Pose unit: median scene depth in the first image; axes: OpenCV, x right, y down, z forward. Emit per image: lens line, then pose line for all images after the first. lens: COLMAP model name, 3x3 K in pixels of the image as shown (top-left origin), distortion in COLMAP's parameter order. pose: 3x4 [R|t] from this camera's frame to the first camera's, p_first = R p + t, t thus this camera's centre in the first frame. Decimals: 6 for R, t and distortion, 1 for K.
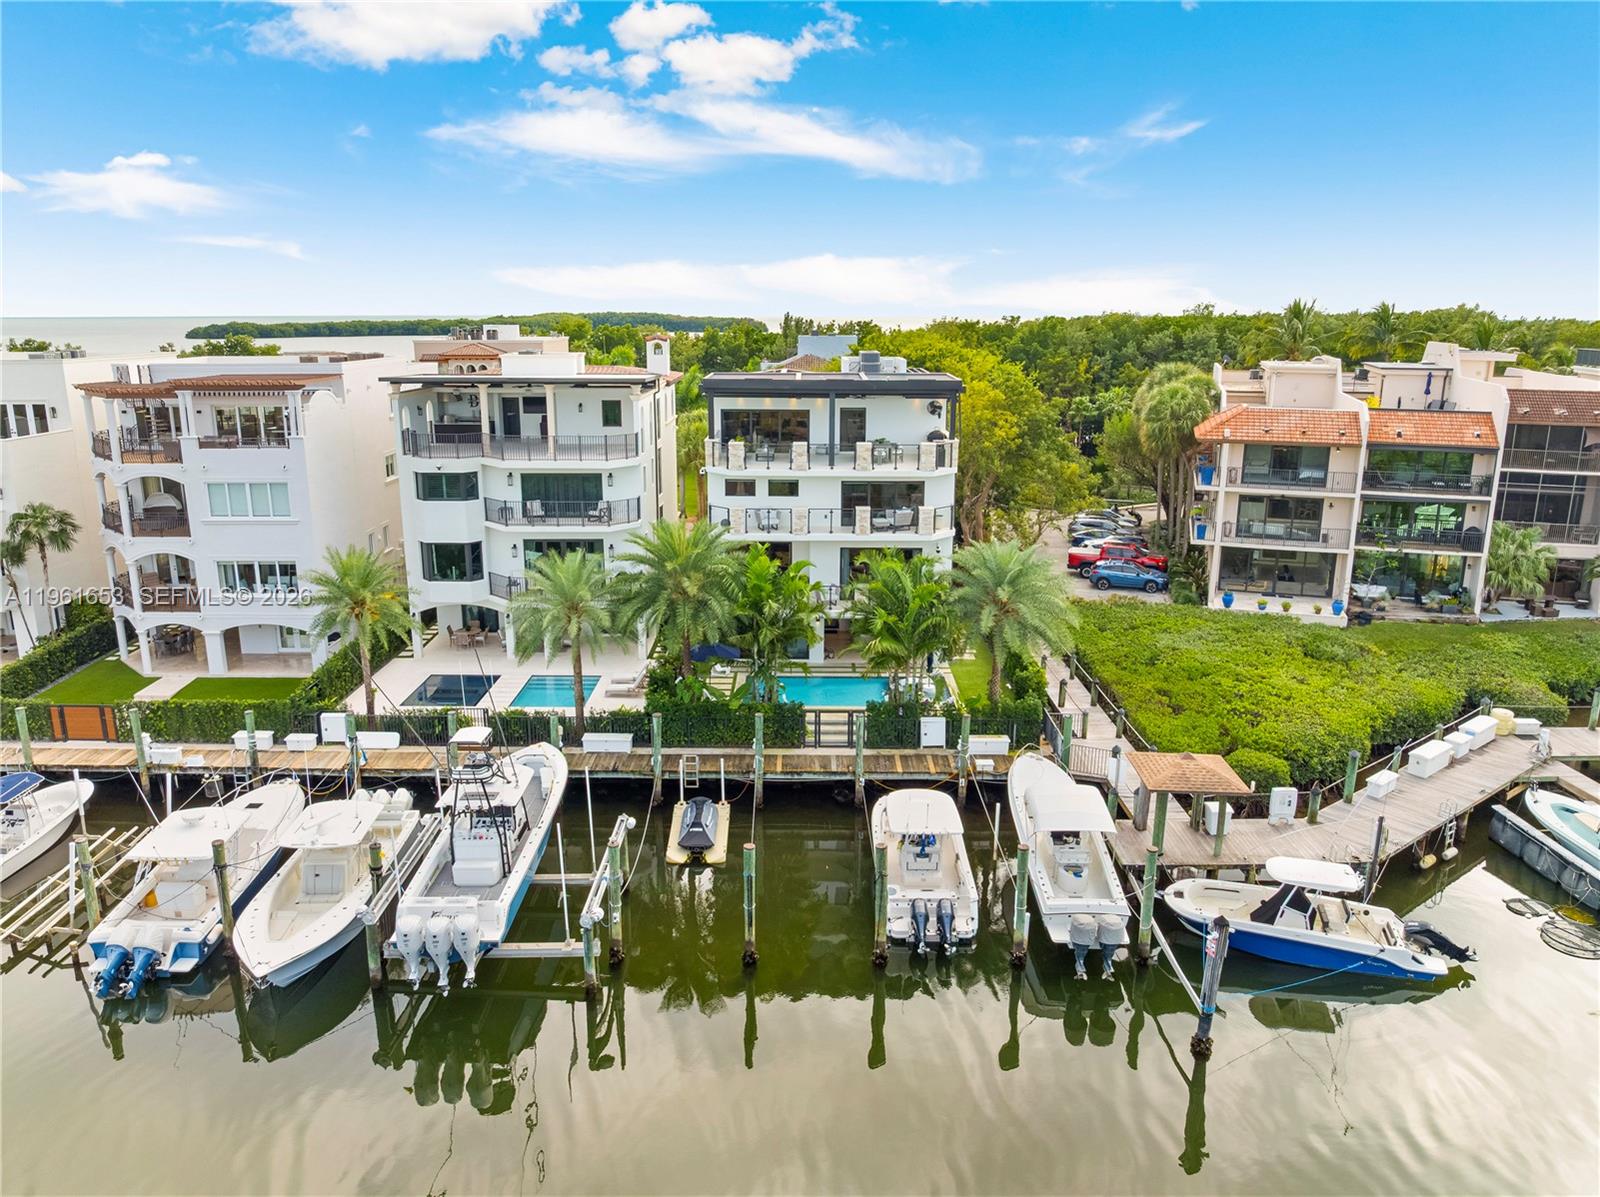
lens RADIAL K [[1139.1, 0, 789.5], [0, 1139.1, 598.3], [0, 0, 1]] dist [-0.042350, -0.002549]
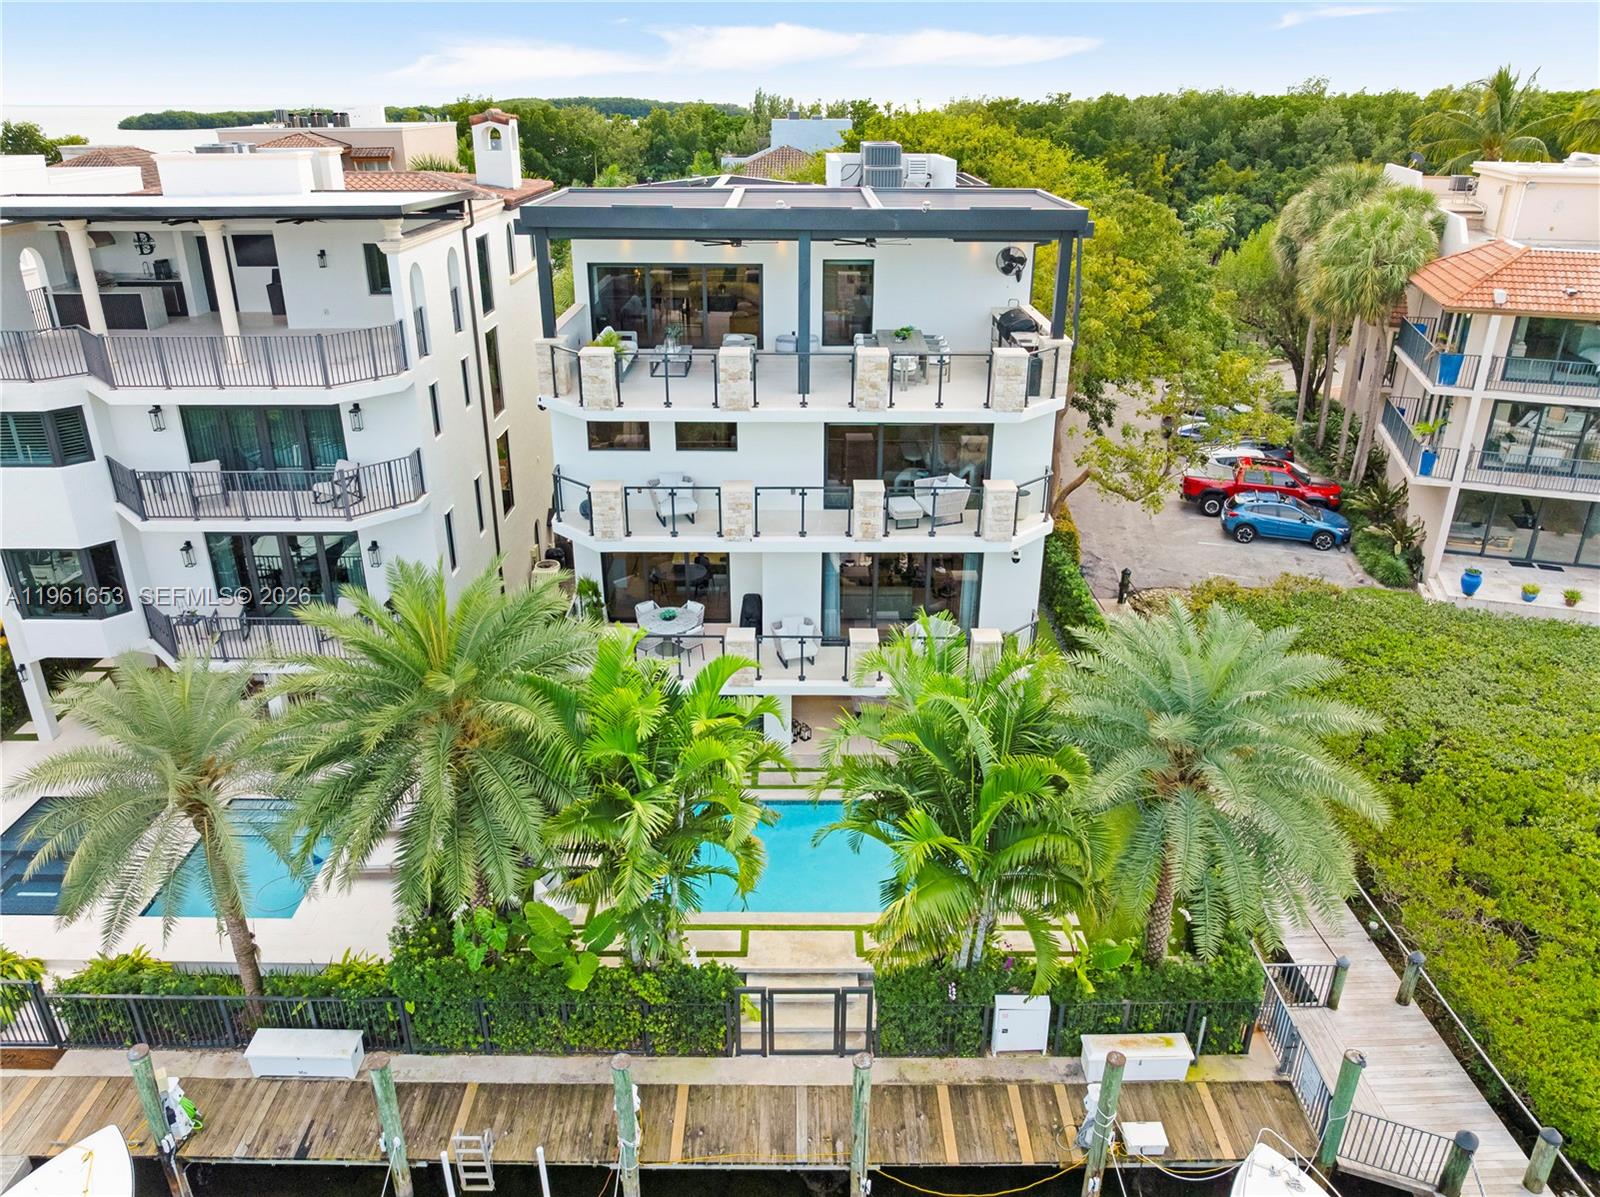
lens RADIAL K [[1139.1, 0, 789.5], [0, 1139.1, 598.3], [0, 0, 1]] dist [-0.042350, -0.002549]
pose [[0.999948, -0.003635, 0.009543, 0.024503], [0.001966, 0.985553, 0.169355, -0.105573], [-0.010021, -0.169328, 0.985509, 0.481916]]
